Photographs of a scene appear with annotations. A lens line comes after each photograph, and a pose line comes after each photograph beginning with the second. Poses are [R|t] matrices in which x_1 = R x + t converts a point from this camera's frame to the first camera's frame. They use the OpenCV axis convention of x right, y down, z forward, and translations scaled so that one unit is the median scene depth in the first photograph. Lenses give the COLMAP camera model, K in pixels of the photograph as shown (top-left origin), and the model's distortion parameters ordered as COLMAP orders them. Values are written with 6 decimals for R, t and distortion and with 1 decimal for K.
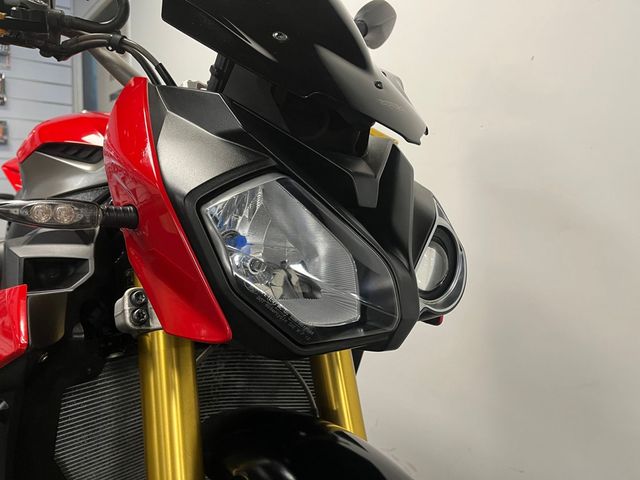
lens RADIAL K [[491.3, 0, 320.0], [0, 491.3, 240.0], [0, 0, 1]] dist [0.010506, 0.000239]
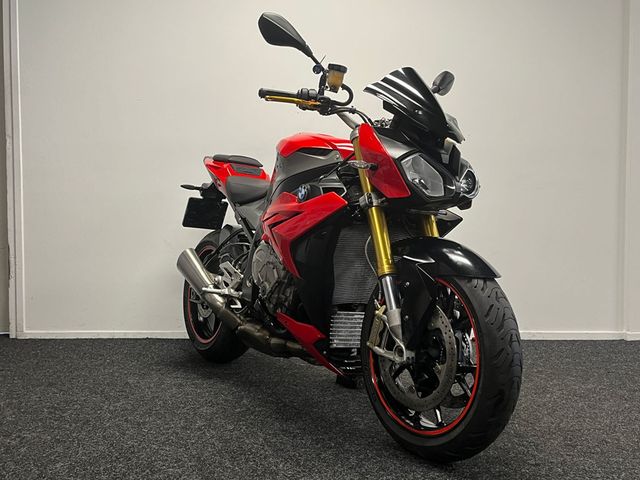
lens RADIAL K [[649.4, 0, 320.0], [0, 649.4, 240.0], [0, 0, 1]] dist [0.131189, 0.001006]
pose [[0.998604, -0.002242, -0.052770, -0.476538], [-0.001734, 0.997168, -0.075180, 0.723235], [0.052789, 0.075166, 0.995773, -3.126174]]
